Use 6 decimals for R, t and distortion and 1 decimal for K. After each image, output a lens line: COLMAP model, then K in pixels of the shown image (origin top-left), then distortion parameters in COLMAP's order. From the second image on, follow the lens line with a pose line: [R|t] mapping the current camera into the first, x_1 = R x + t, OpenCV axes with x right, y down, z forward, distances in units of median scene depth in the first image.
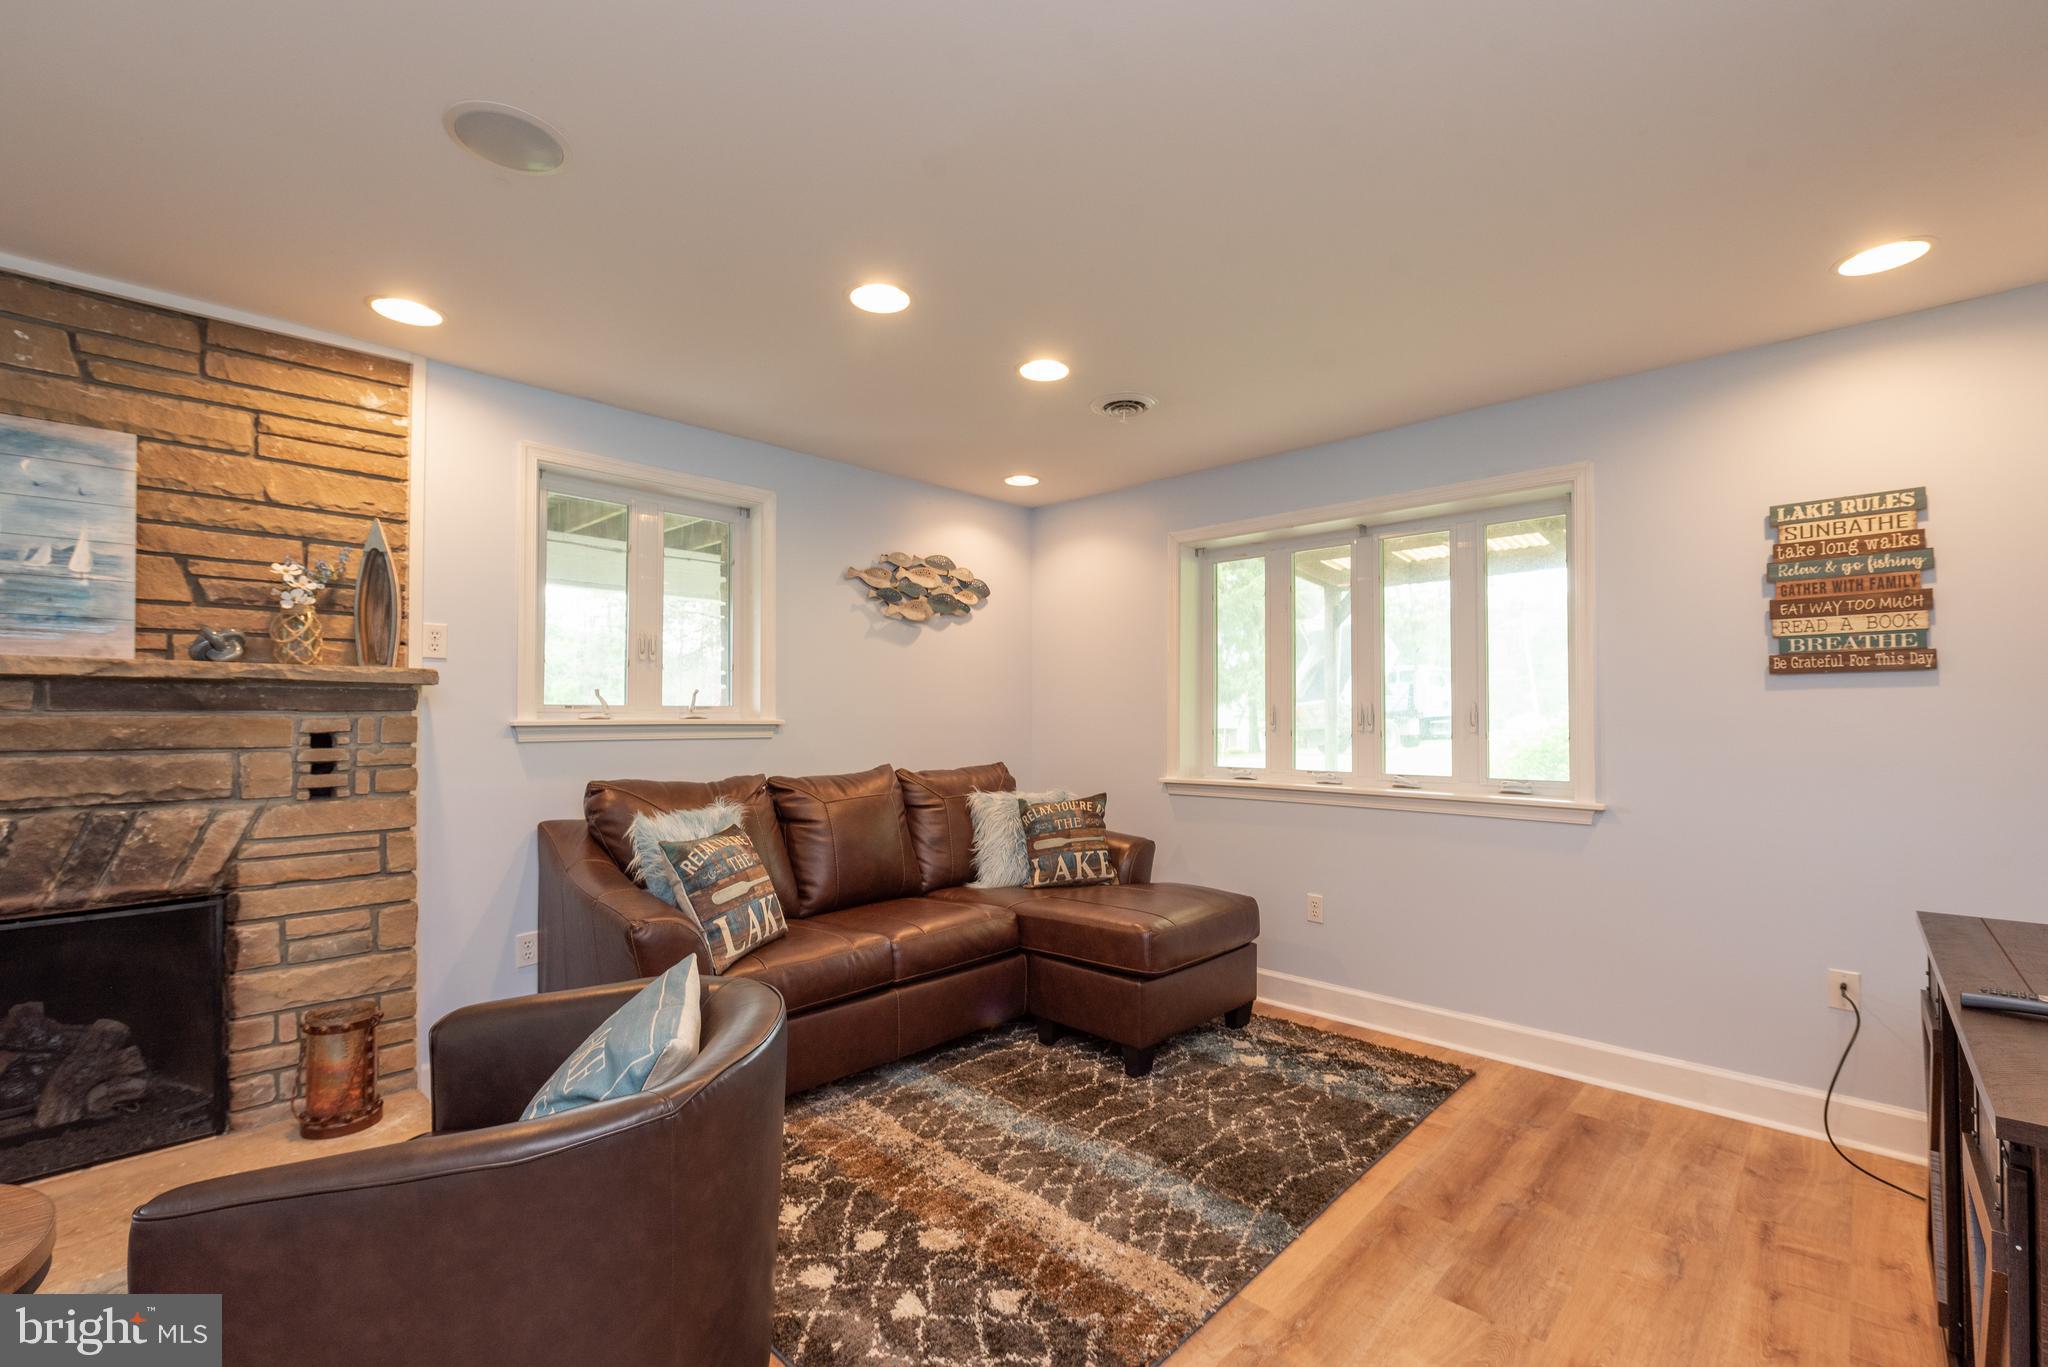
lens RADIAL K [[854.0, 0, 1034.5], [0, 854.0, 702.2], [0, 0, 1]] dist [0.000707, 0.000246]
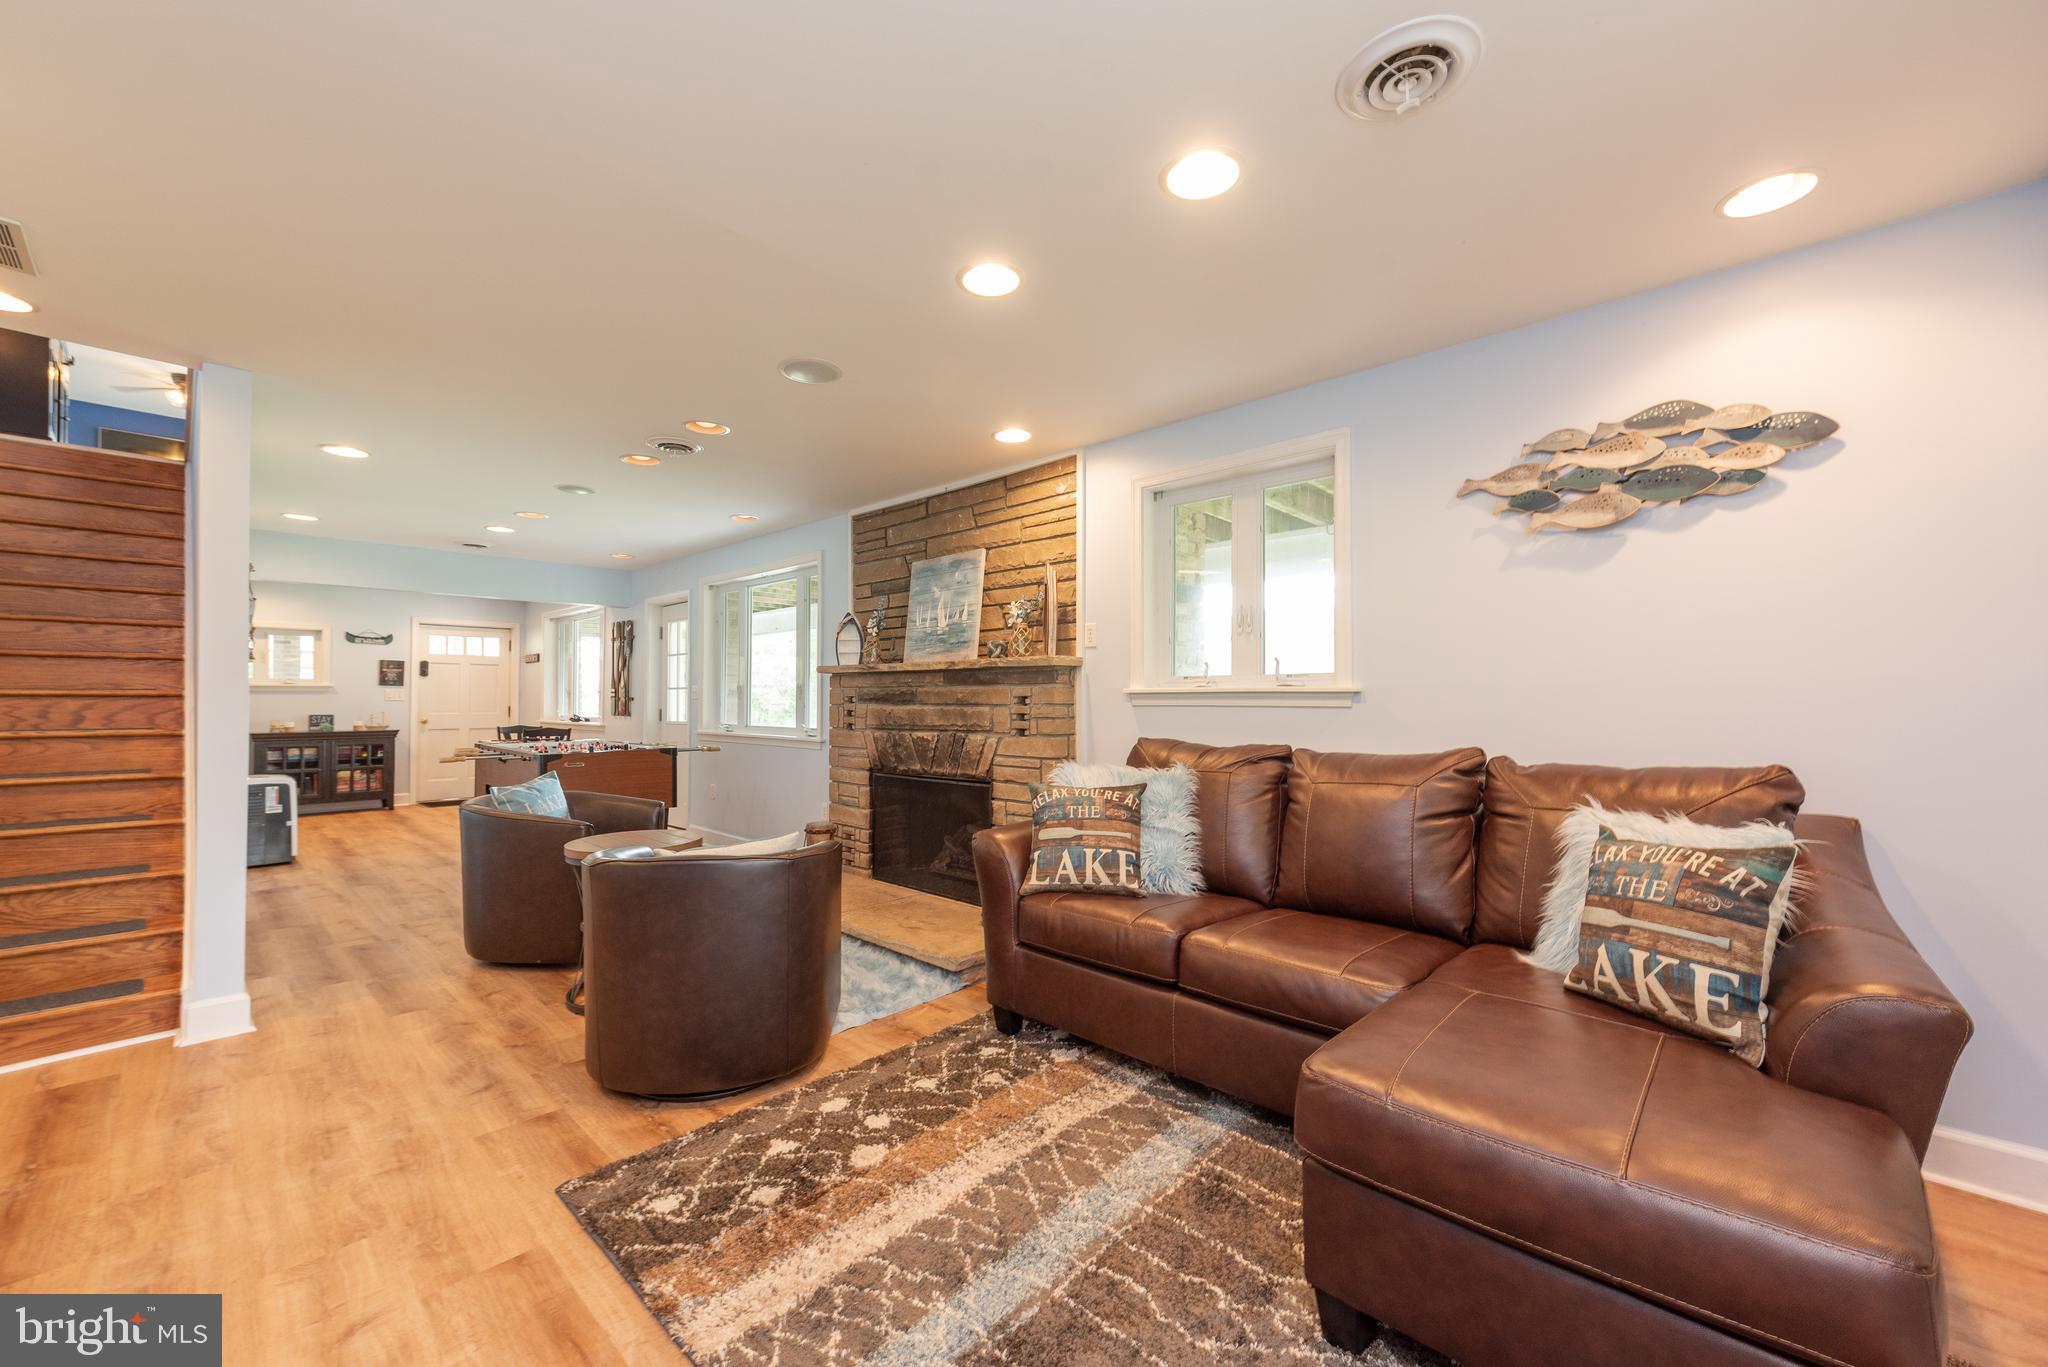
lens RADIAL K [[796.2, 0, 1023.7], [0, 796.2, 685.4], [0, 0, 1]] dist [0.000430, 0.000006]
pose [[0.020863, -0.021099, -0.999560, 0.741710], [0.016037, 0.999656, -0.020766, 0.045629], [0.999654, -0.015596, 0.021194, 0.958005]]
